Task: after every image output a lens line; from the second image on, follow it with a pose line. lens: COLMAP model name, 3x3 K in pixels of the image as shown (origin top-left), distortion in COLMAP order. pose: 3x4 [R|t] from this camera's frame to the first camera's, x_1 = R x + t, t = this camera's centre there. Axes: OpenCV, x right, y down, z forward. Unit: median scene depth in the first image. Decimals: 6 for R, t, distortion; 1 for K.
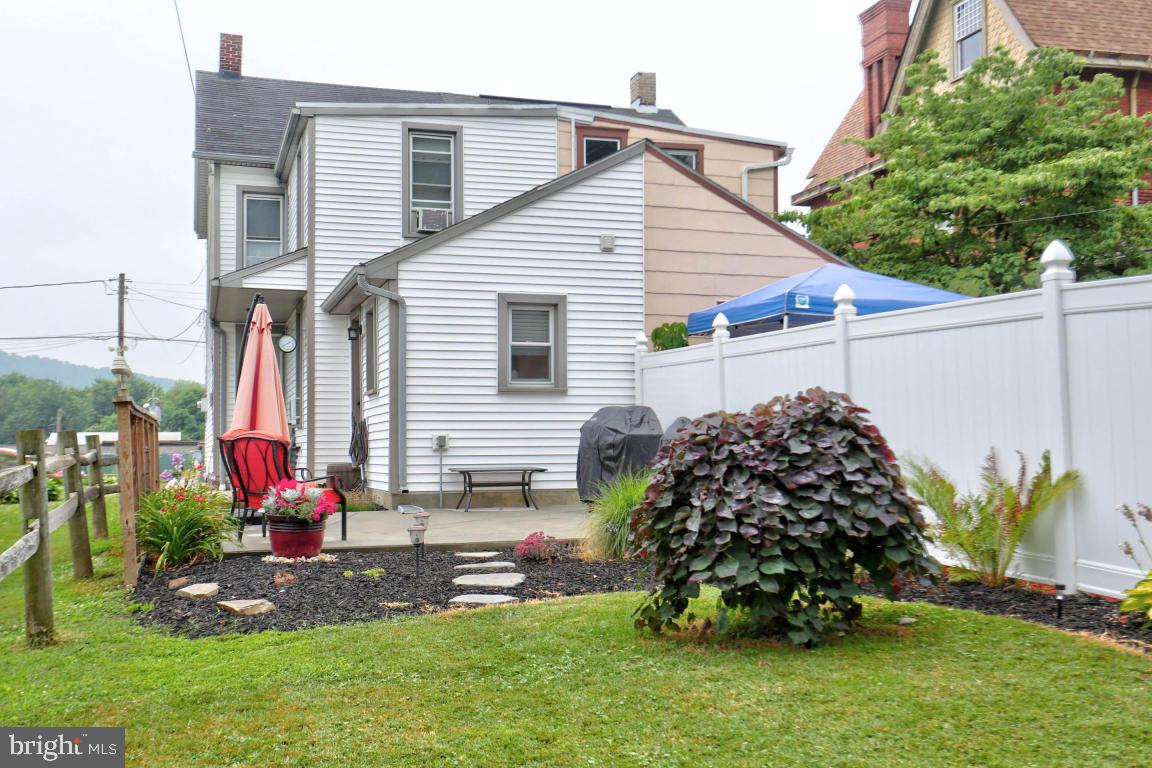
lens RADIAL K [[1198.1, 0, 573.3], [0, 1198.1, 379.0], [0, 0, 1]] dist [-0.071452, 0.010810]
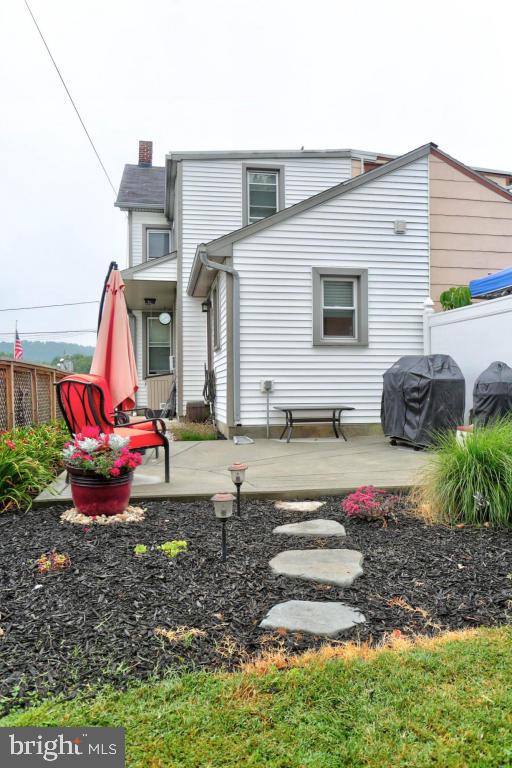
lens RADIAL K [[562.6, 0, 252.3], [0, 562.6, 383.0], [0, 0, 1]] dist [0.006553, 0.003412]
pose [[0.988303, 0.000385, -0.152505, -0.035098], [0.006859, 0.998873, 0.046965, 0.021101], [0.152351, -0.047462, 0.987186, 0.399839]]
